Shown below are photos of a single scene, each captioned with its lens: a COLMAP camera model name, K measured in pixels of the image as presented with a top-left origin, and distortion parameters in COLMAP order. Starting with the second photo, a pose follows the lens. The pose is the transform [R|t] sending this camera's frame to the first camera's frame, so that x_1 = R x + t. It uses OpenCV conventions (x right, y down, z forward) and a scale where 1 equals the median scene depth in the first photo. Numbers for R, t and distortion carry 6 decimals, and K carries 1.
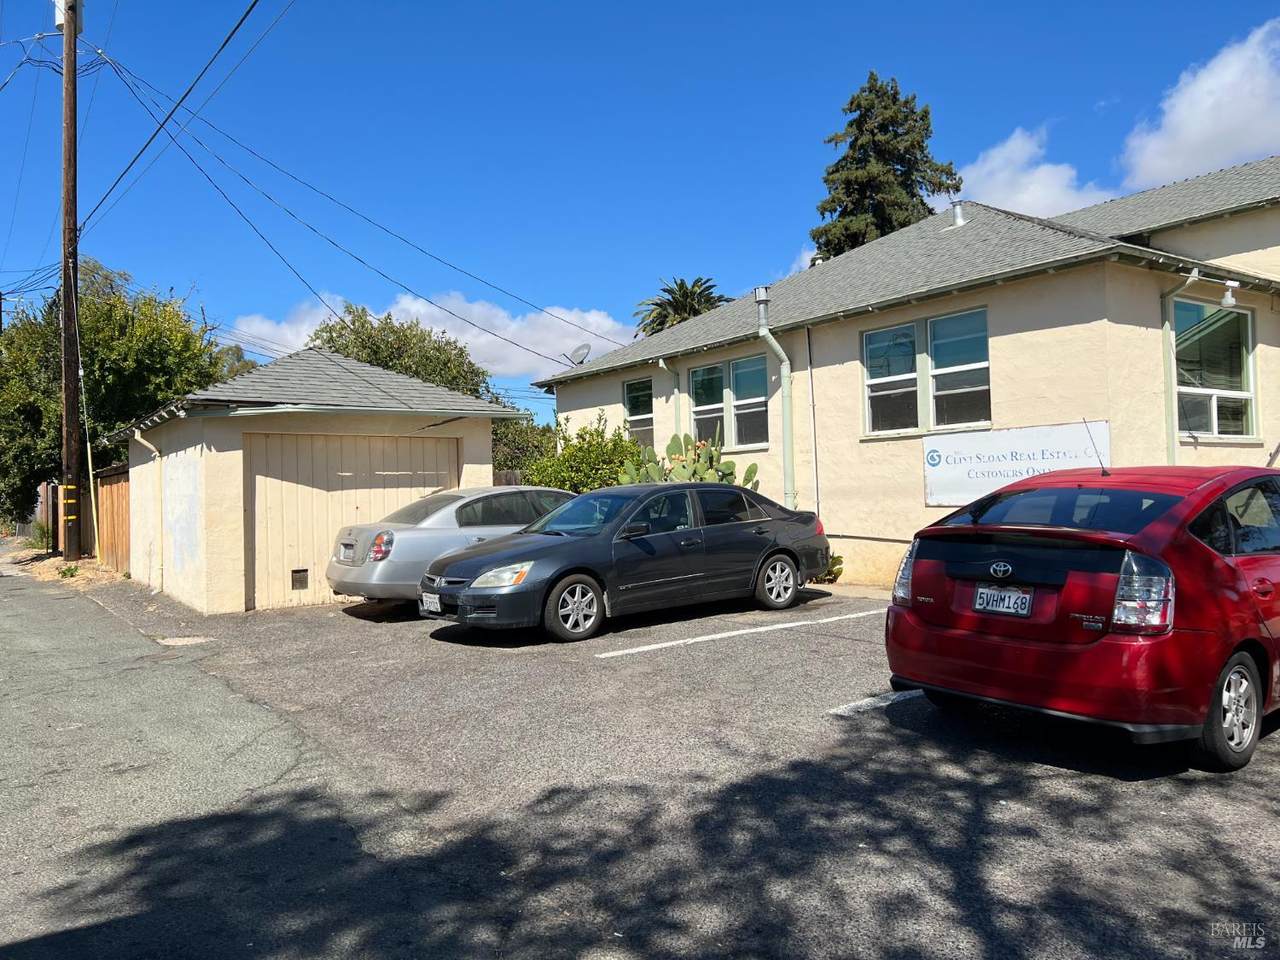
lens RADIAL K [[953.1, 0, 640.0], [0, 953.1, 480.0], [0, 0, 1]] dist [0.120791, -0.220471]
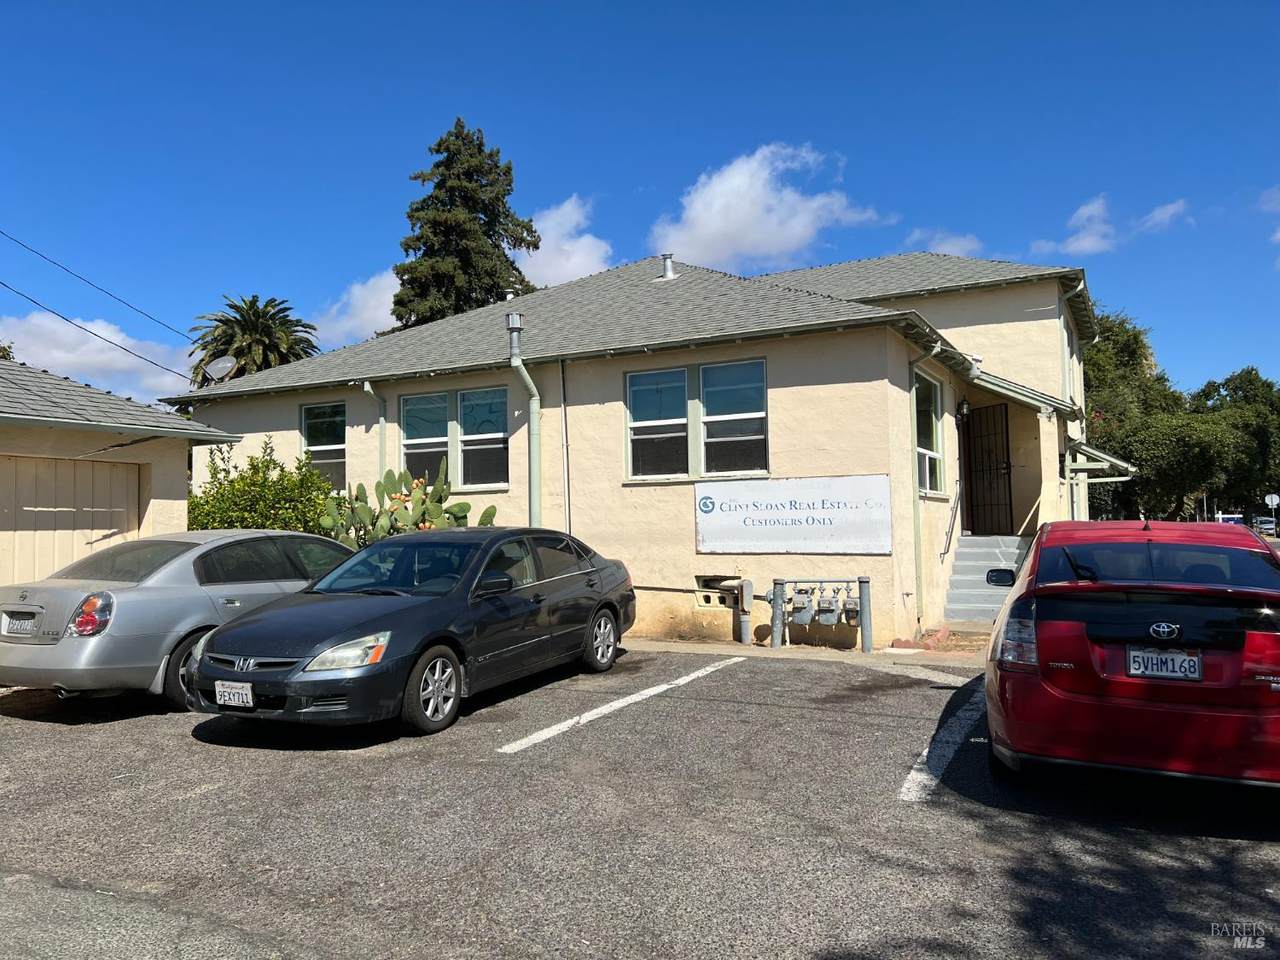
lens RADIAL K [[953.1, 0, 640.0], [0, 953.1, 480.0], [0, 0, 1]] dist [0.120791, -0.220471]
pose [[0.885222, 0.034542, 0.463885, -0.196117], [-0.014000, 0.998766, -0.047655, -0.000700], [-0.464959, 0.035691, 0.884613, 0.150032]]
